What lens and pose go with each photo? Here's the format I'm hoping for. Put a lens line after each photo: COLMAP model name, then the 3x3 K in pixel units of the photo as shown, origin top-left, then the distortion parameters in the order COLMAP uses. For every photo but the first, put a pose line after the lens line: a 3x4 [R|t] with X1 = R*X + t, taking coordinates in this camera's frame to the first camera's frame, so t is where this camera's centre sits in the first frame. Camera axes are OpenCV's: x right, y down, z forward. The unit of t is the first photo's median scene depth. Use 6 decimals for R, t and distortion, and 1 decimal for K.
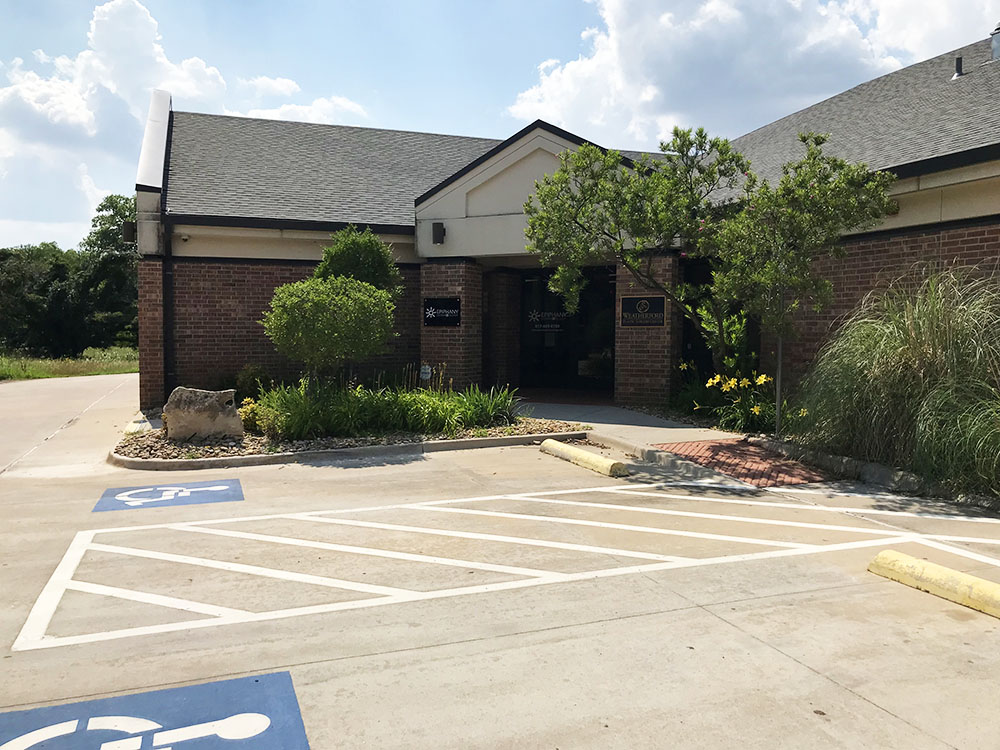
lens RADIAL K [[816.0, 0, 500.4], [0, 816.0, 378.6], [0, 0, 1]] dist [0.017660, 0.002779]
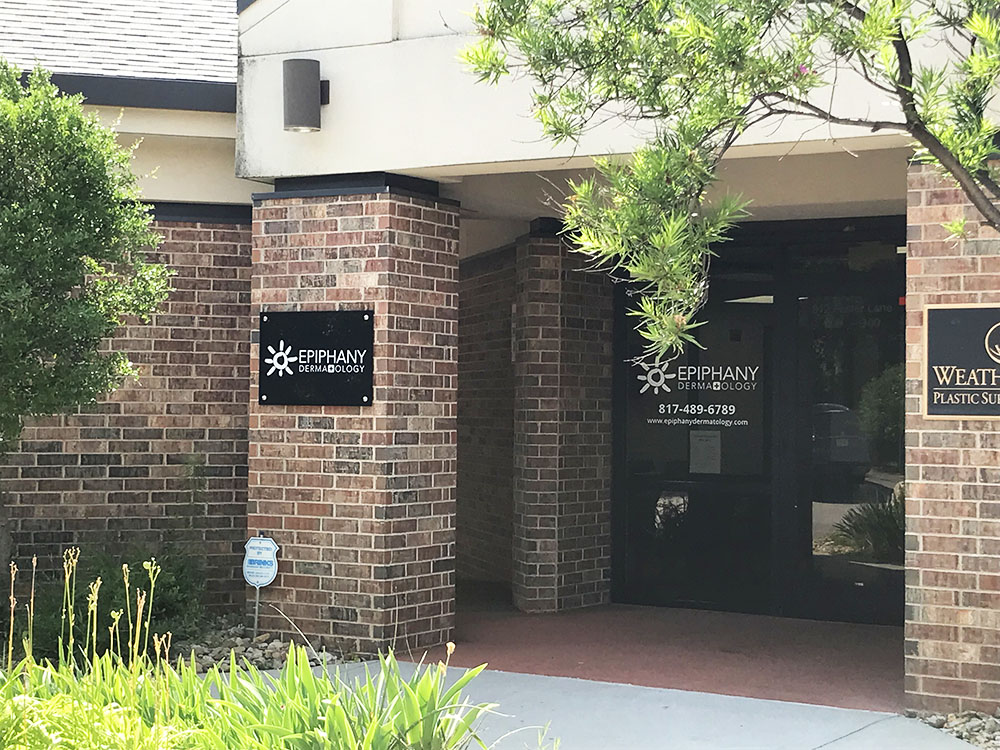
lens RADIAL K [[1823.1, 0, 499.0], [0, 1823.1, 372.7], [0, 0, 1]] dist [-0.007887, 0.000000]
pose [[0.996669, 0.006847, -0.081260, 0.049480], [-0.013646, 0.996421, -0.083419, -0.021836], [0.080398, 0.084250, 0.993196, 0.346405]]
